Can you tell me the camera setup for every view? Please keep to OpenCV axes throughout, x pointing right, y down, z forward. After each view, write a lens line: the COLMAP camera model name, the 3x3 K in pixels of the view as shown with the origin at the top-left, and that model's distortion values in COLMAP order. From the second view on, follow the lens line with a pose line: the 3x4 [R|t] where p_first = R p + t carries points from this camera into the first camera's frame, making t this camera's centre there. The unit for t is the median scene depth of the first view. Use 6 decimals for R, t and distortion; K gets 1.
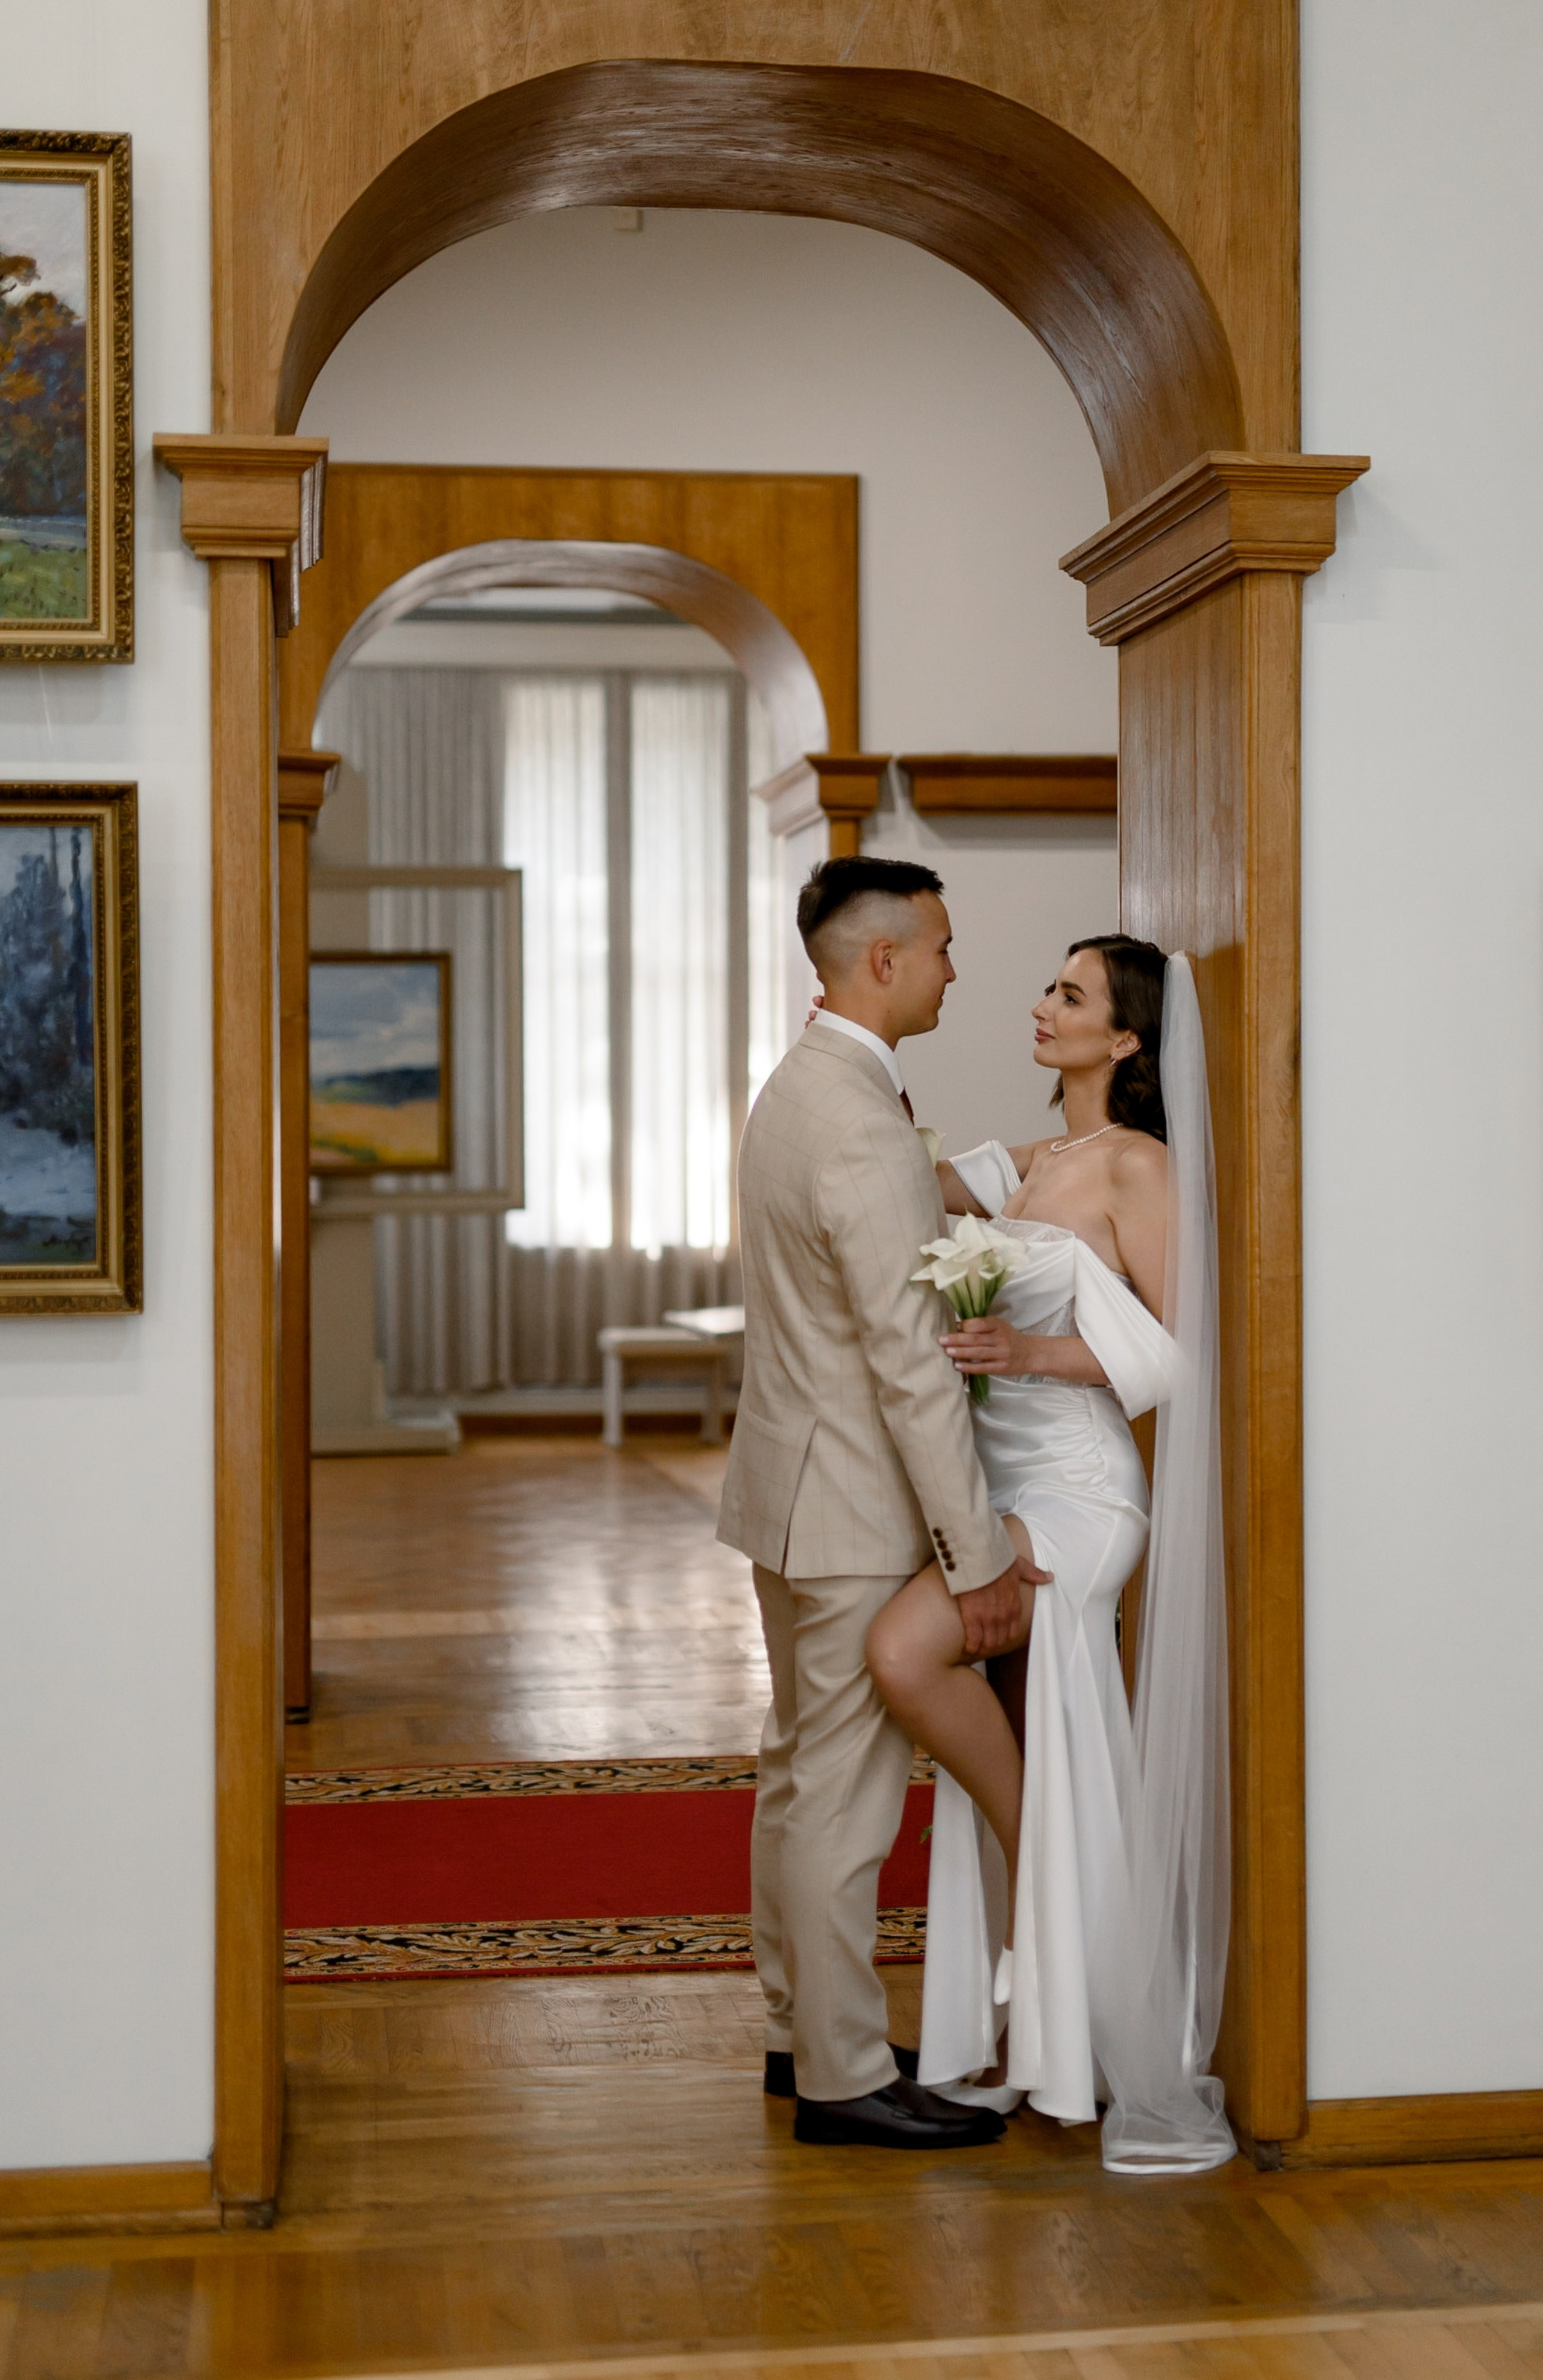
lens RADIAL K [[3848.0, 0, 846.5], [0, 3848.0, 1100.1], [0, 0, 1]] dist [-0.016814, 0.000000]
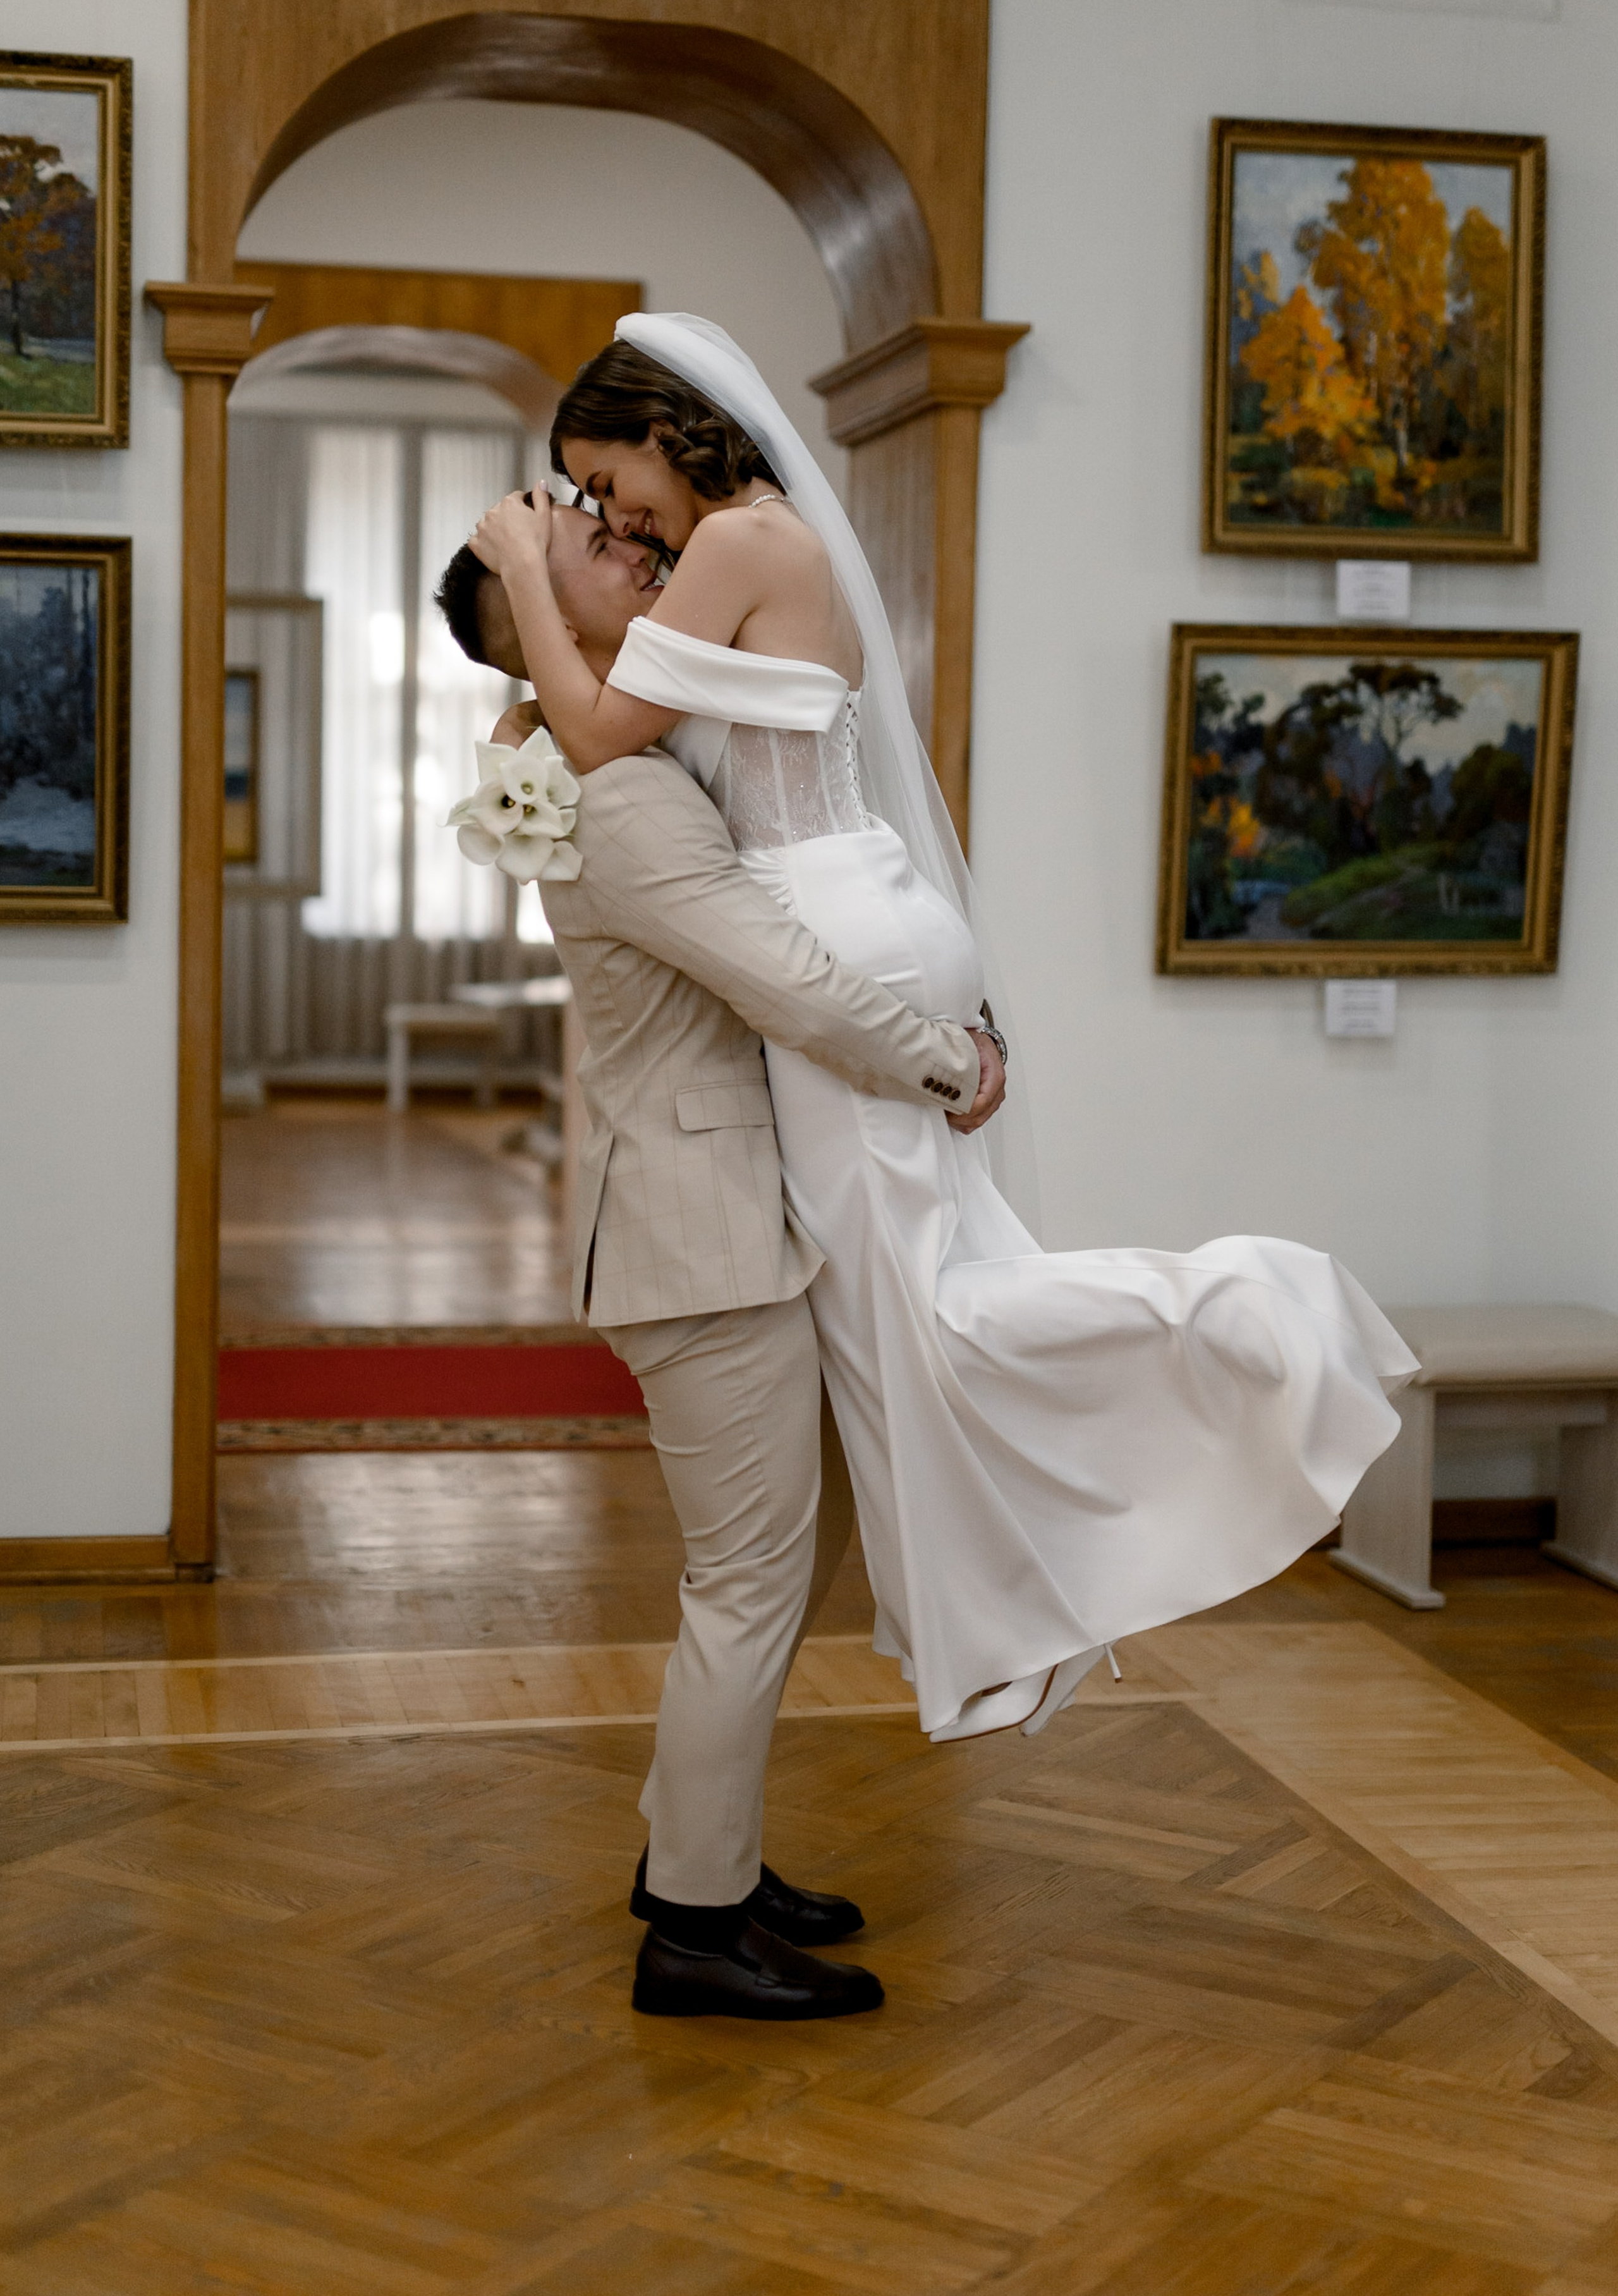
lens RADIAL K [[3671.6, 0, 829.1], [0, 3671.6, 1130.6], [0, 0, 1]] dist [-0.060466, 0.000000]
pose [[0.997600, 0.020277, 0.066211, -0.016737], [-0.025667, 0.996334, 0.081603, 0.015001], [-0.064314, -0.083106, 0.994463, -0.316358]]
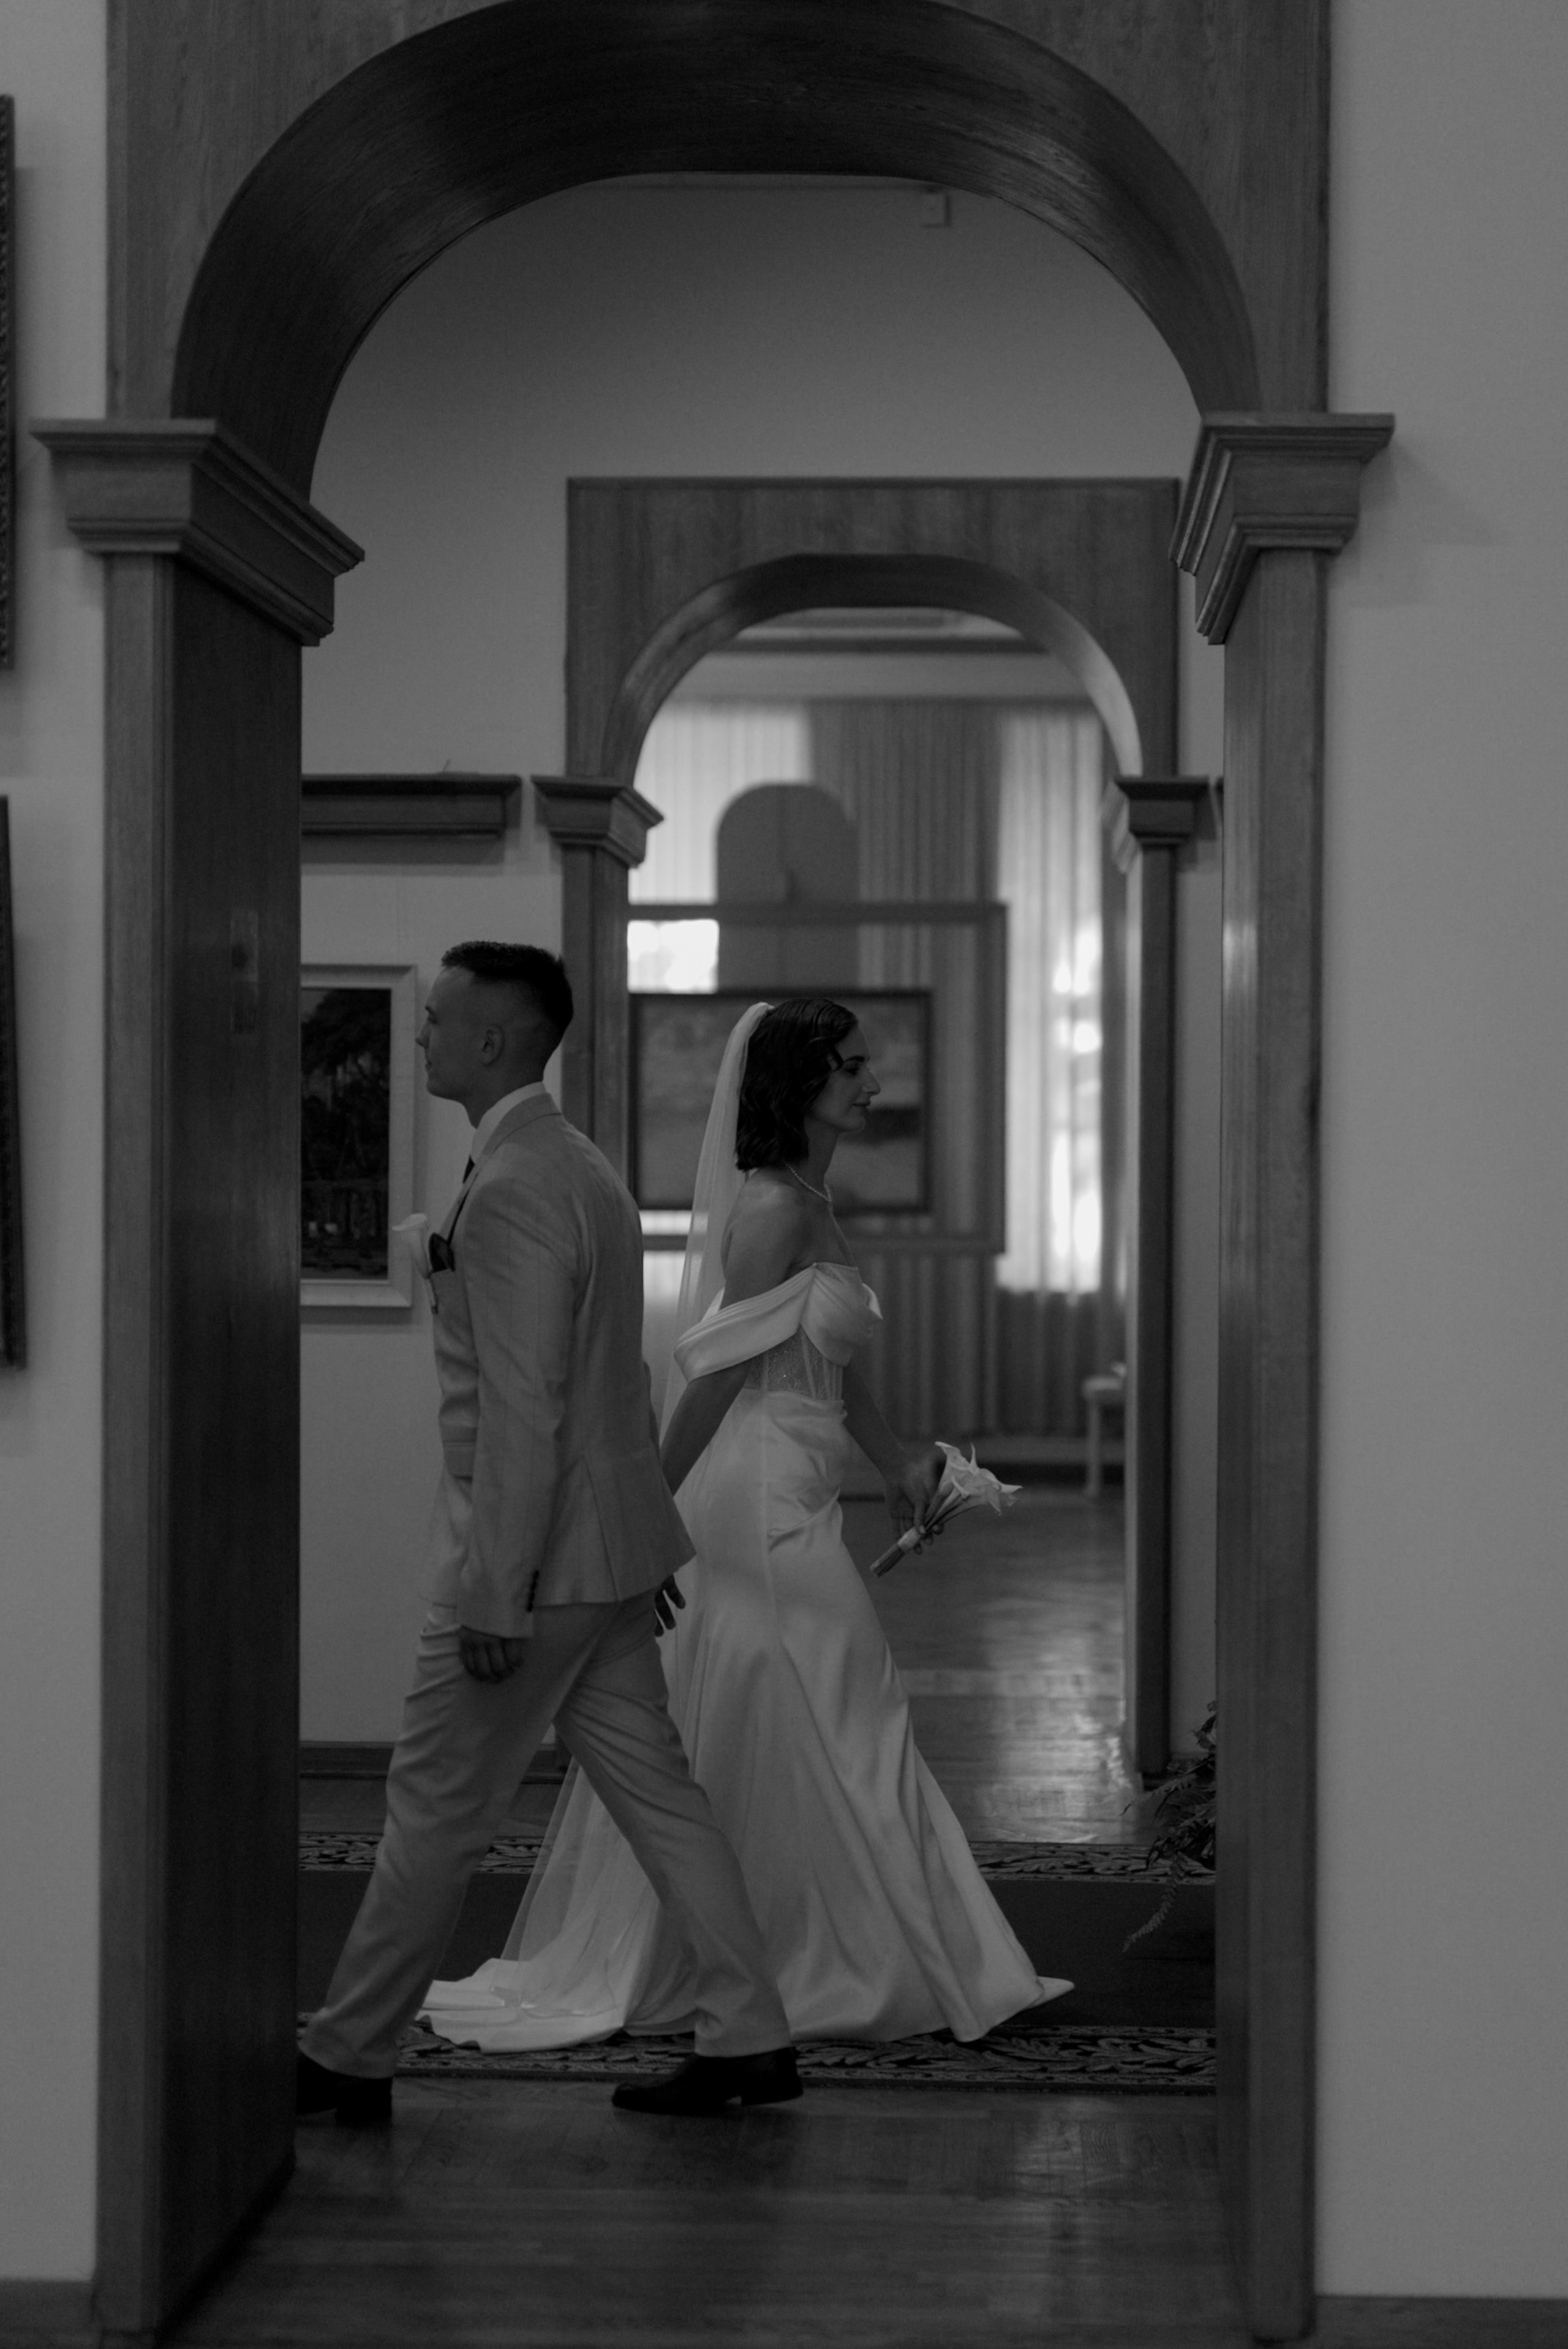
lens RADIAL K [[3816.4, 0, 783.1], [0, 3816.4, 1169.7], [0, 0, 1]] dist [-0.015652, 0.000000]
pose [[0.980986, 0.013190, -0.193630, 0.168009], [-0.011660, 0.999891, 0.009036, -0.003082], [0.193728, -0.006606, 0.981033, 0.126962]]
